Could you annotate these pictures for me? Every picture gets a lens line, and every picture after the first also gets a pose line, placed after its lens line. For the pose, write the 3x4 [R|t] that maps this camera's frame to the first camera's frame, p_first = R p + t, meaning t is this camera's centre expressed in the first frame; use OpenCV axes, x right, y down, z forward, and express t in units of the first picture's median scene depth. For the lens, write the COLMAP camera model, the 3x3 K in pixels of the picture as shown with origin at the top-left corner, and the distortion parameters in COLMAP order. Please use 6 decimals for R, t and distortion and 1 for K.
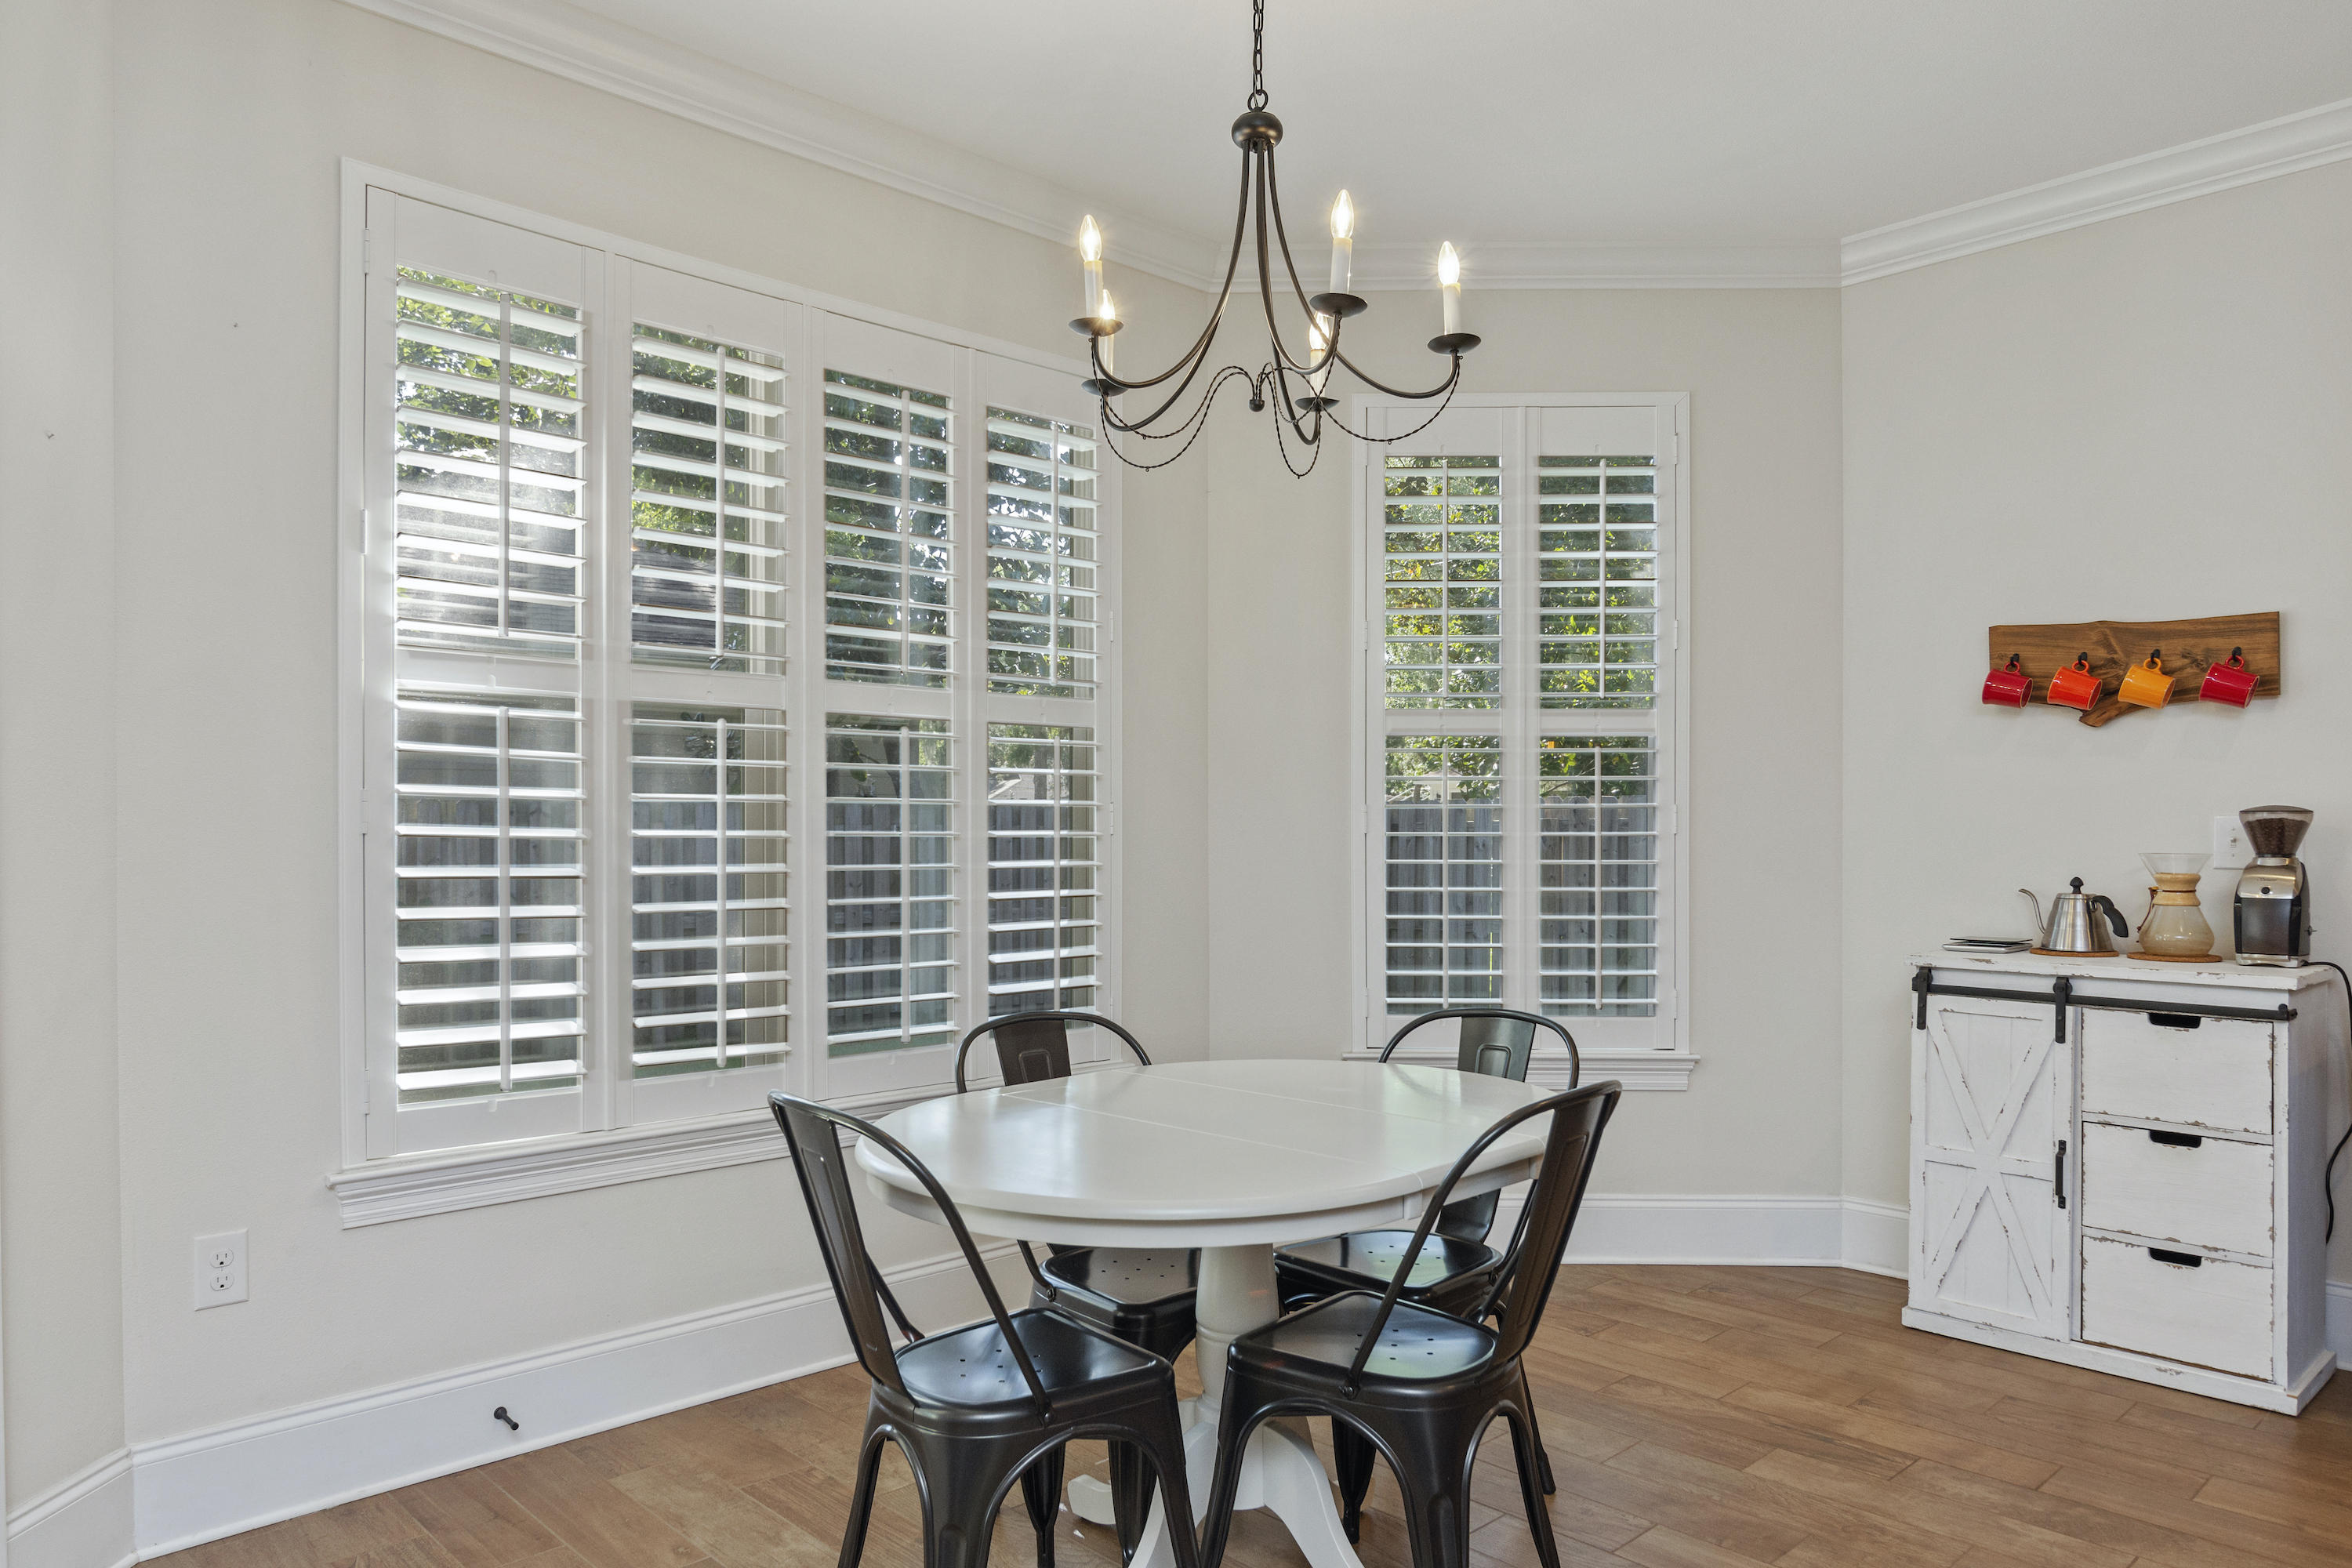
lens RADIAL K [[1533.6, 0, 1131.2], [0, 1533.6, 833.7], [0, 0, 1]] dist [-0.002942, -0.001070]
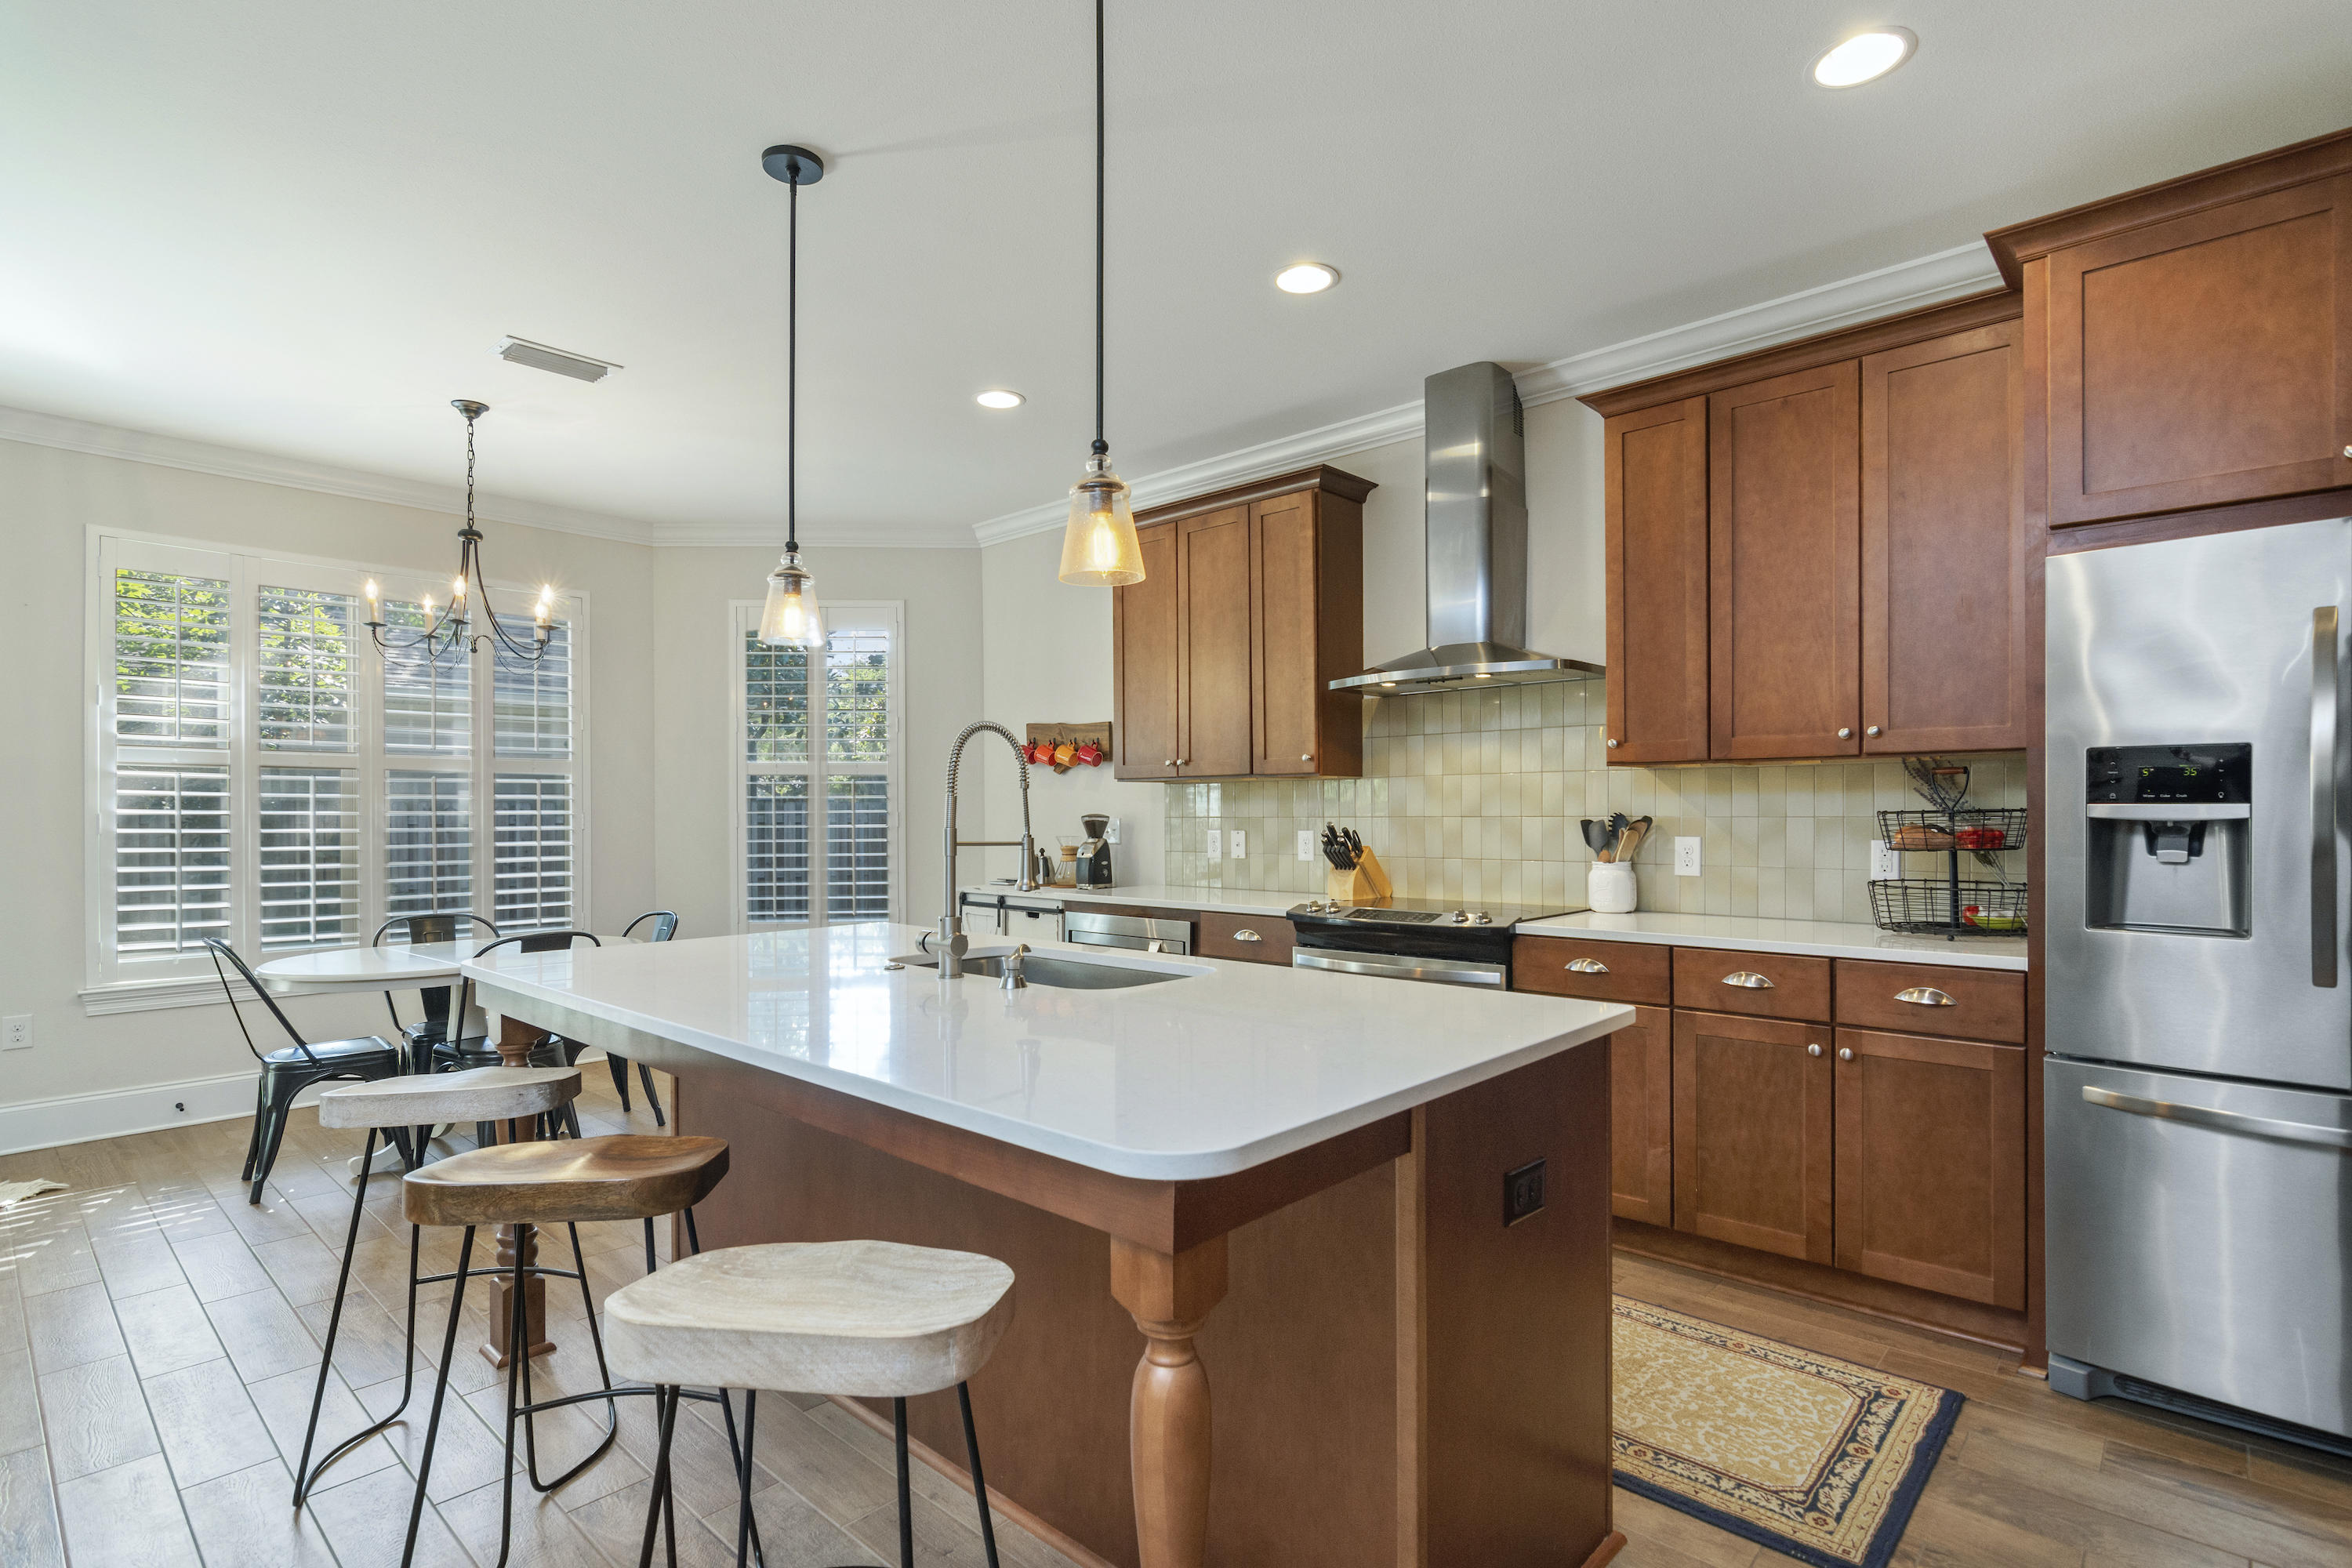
lens RADIAL K [[1153.2, 0, 1167.8], [0, 1153.2, 807.8], [0, 0, 1]] dist [-0.002373, 0.000955]
pose [[0.997309, -0.002351, 0.073276, 0.725457], [0.002785, 0.999979, -0.005814, -0.017311], [-0.073261, 0.006003, 0.997295, -0.599413]]
